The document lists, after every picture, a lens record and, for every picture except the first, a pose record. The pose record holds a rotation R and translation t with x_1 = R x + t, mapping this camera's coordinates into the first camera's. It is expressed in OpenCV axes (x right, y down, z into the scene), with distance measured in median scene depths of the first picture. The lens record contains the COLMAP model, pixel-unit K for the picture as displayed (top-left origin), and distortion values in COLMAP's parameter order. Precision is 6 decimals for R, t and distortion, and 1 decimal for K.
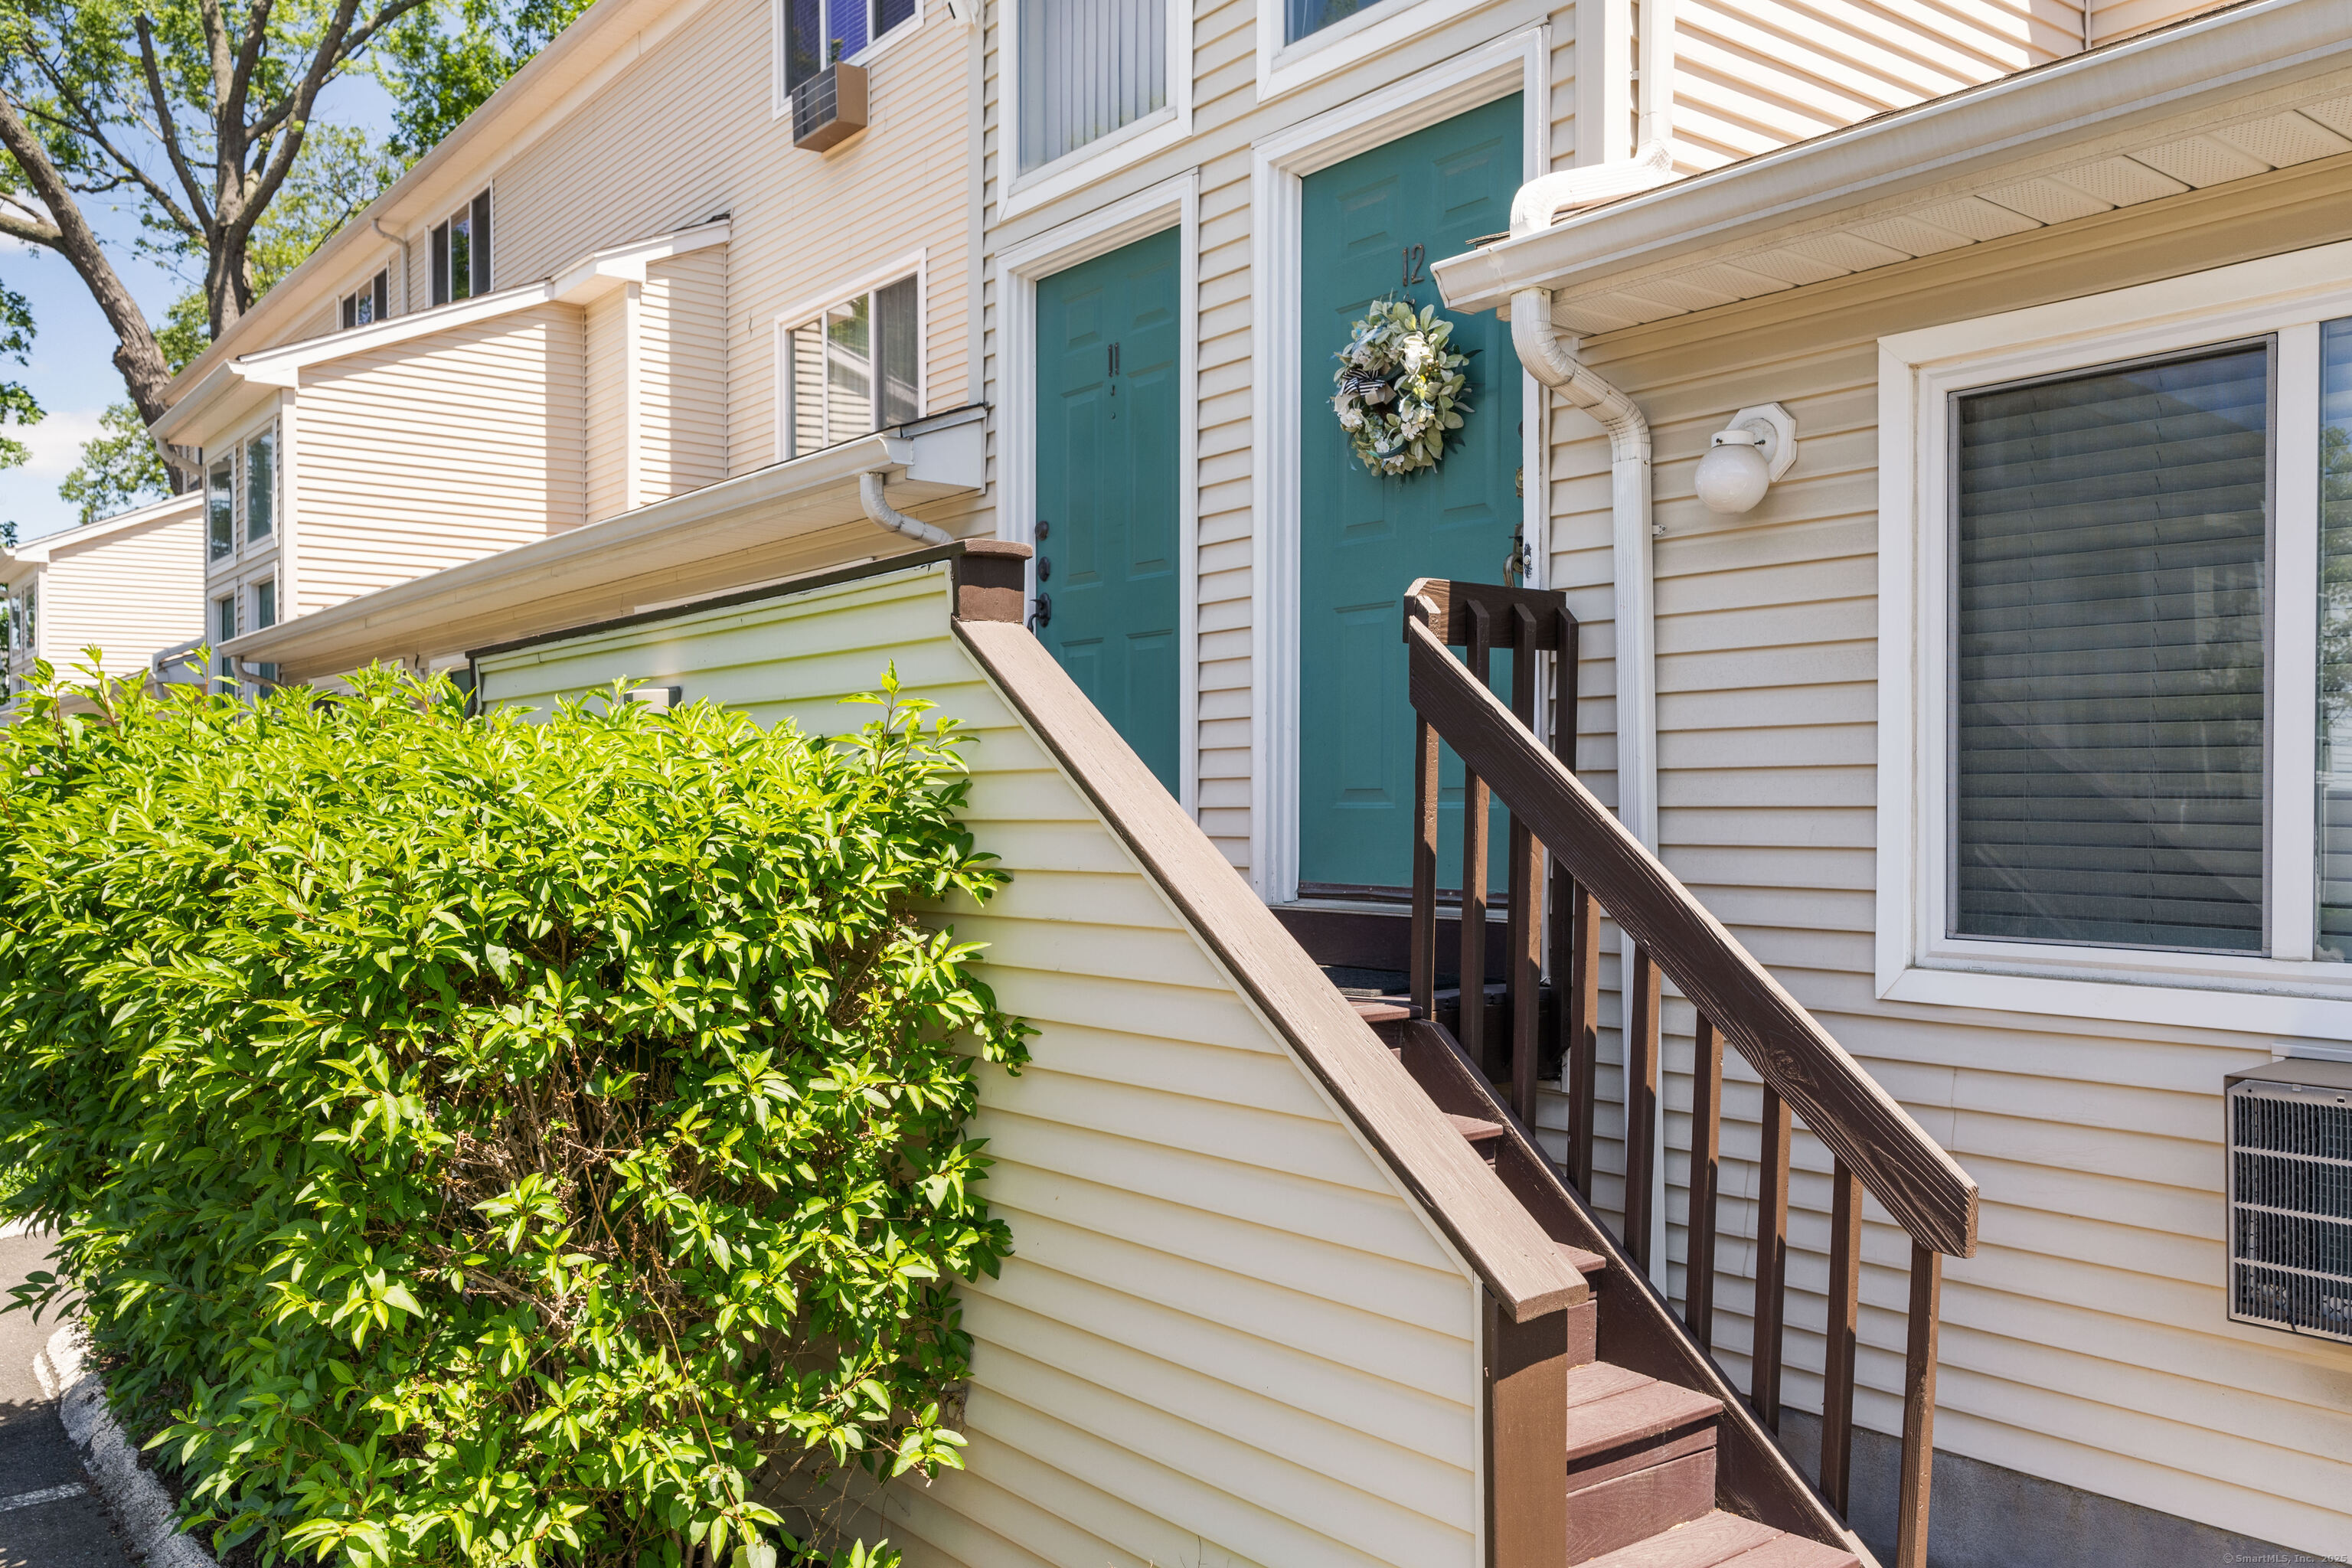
lens RADIAL K [[1868.4, 0, 1176.0], [0, 1868.4, 784.0], [0, 0, 1]] dist [0.004034, -0.000479]
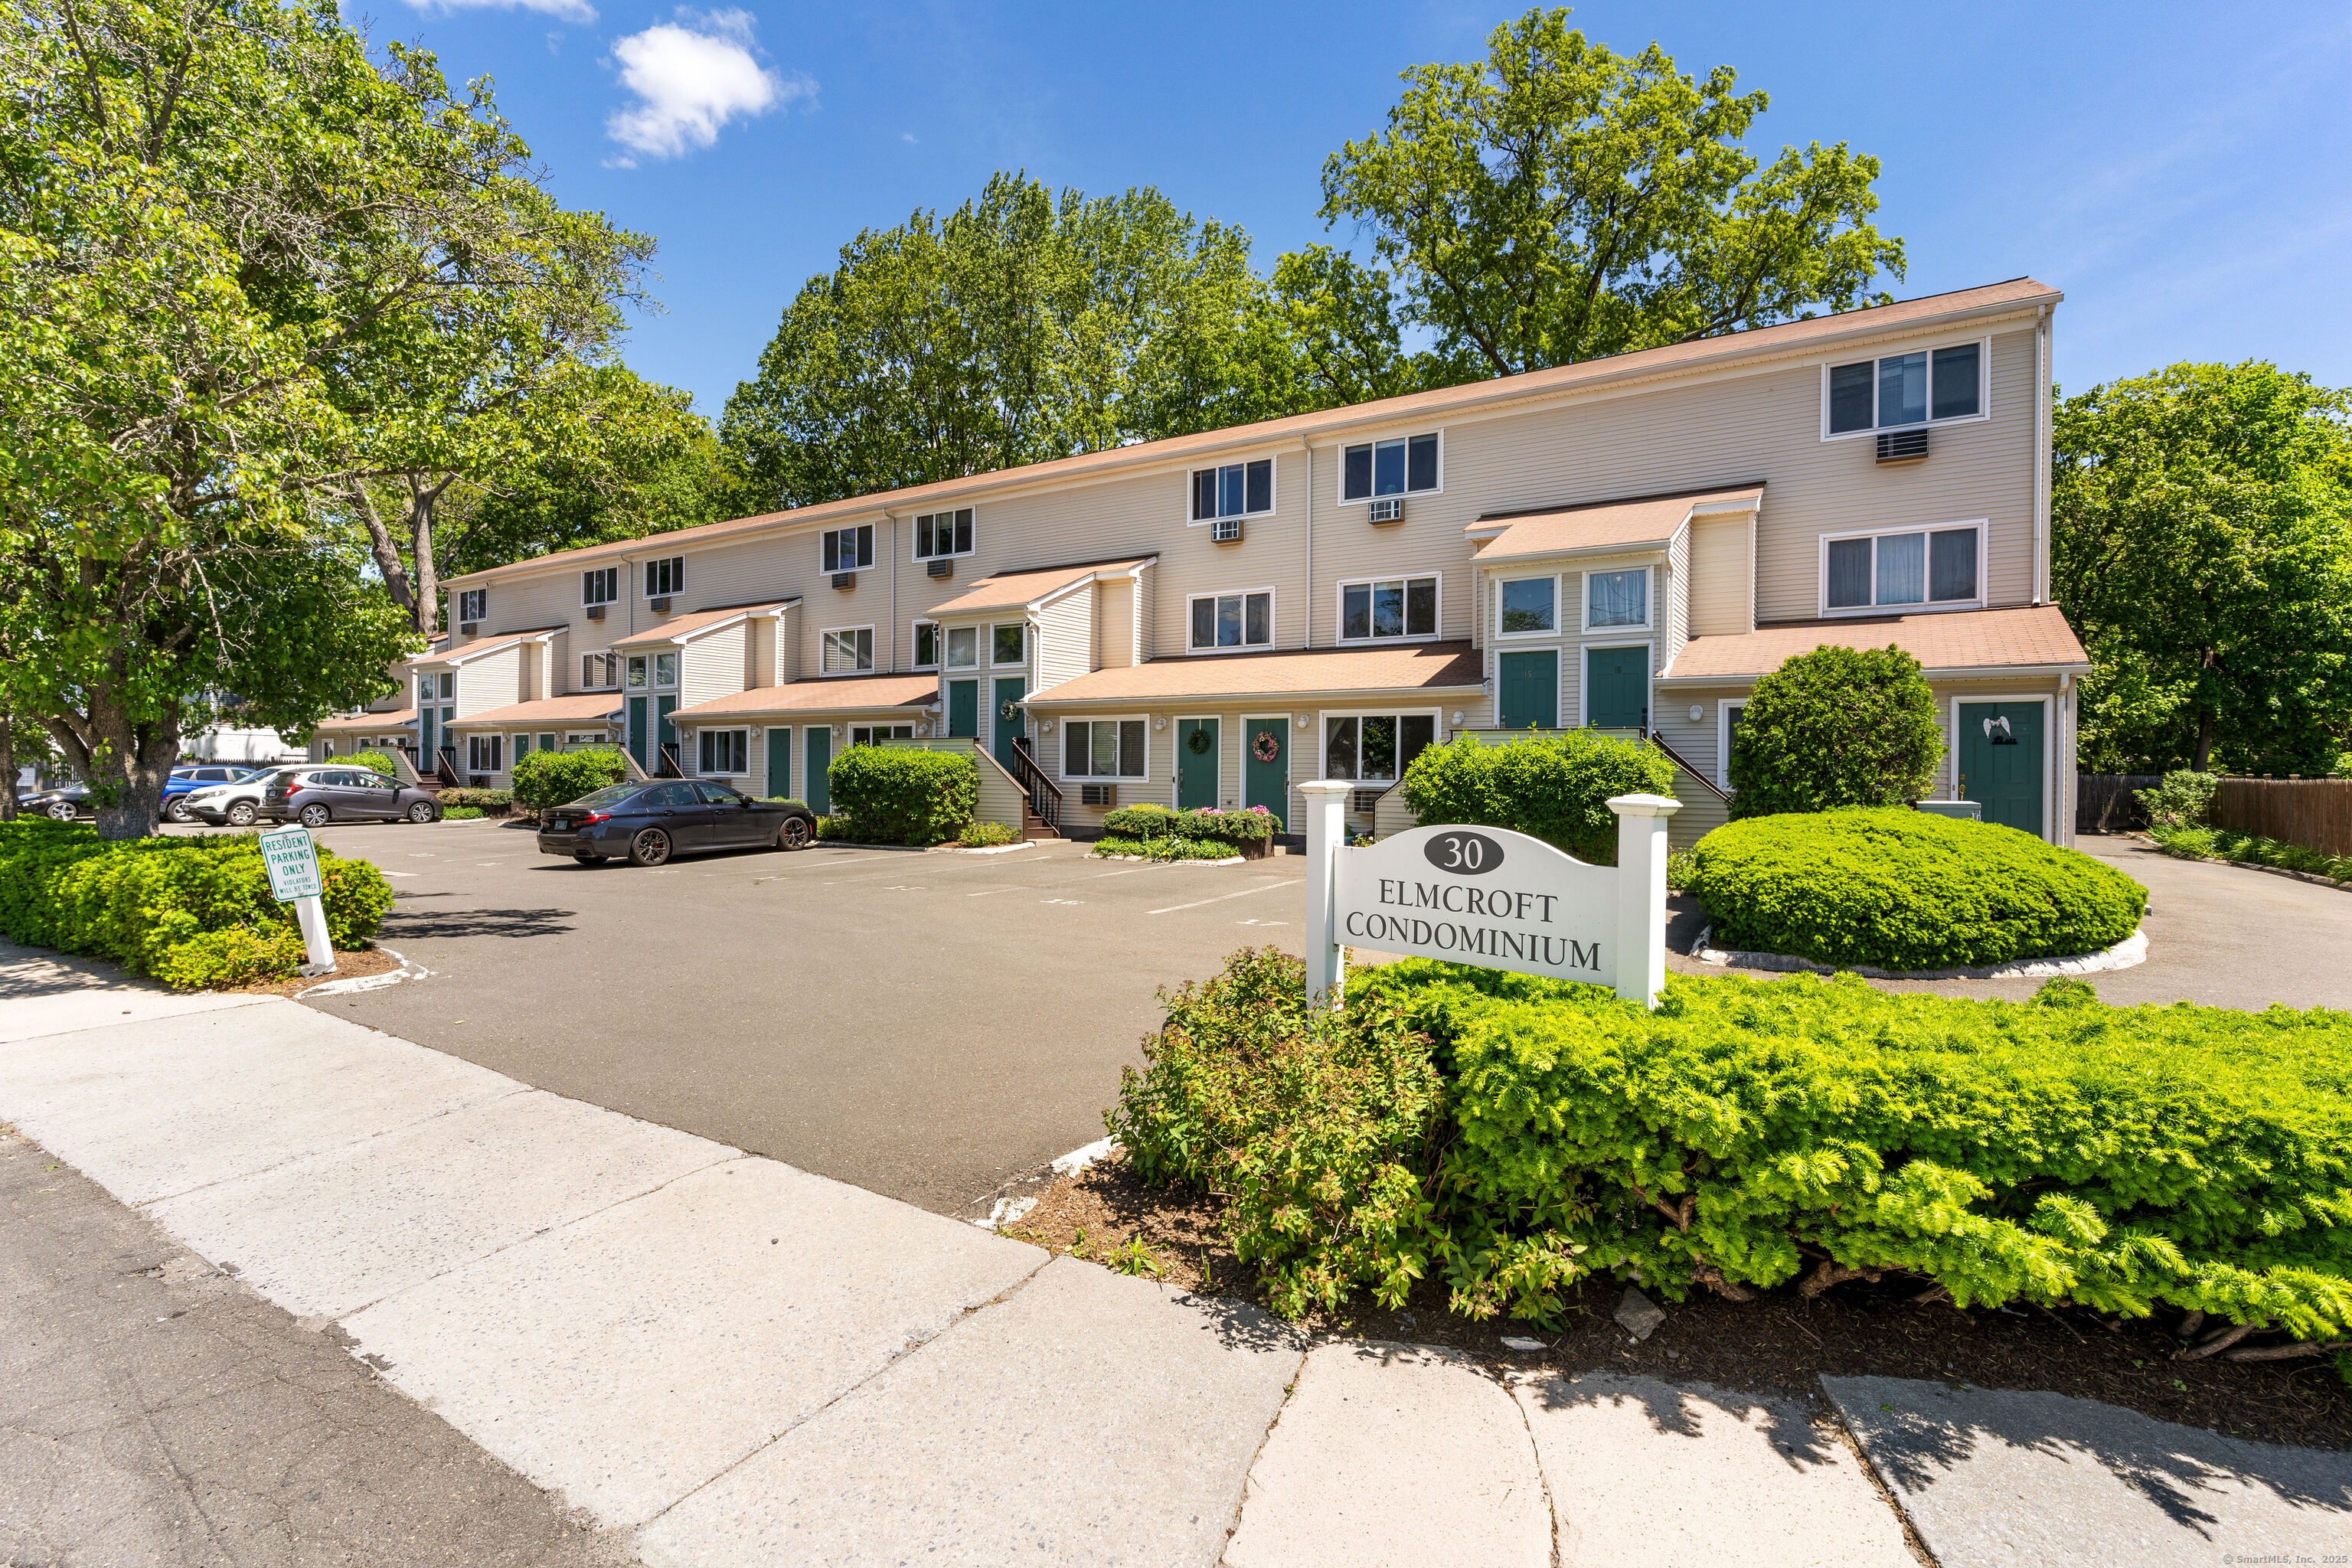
lens RADIAL K [[1124.3, 0, 1158.2], [0, 1124.3, 776.2], [0, 0, 1]] dist [0.001601, 0.000260]
pose [[0.950668, 0.008718, 0.310087, -0.915301], [-0.014078, 0.999788, 0.015051, -0.012493], [-0.309890, -0.018674, 0.950589, -4.529066]]
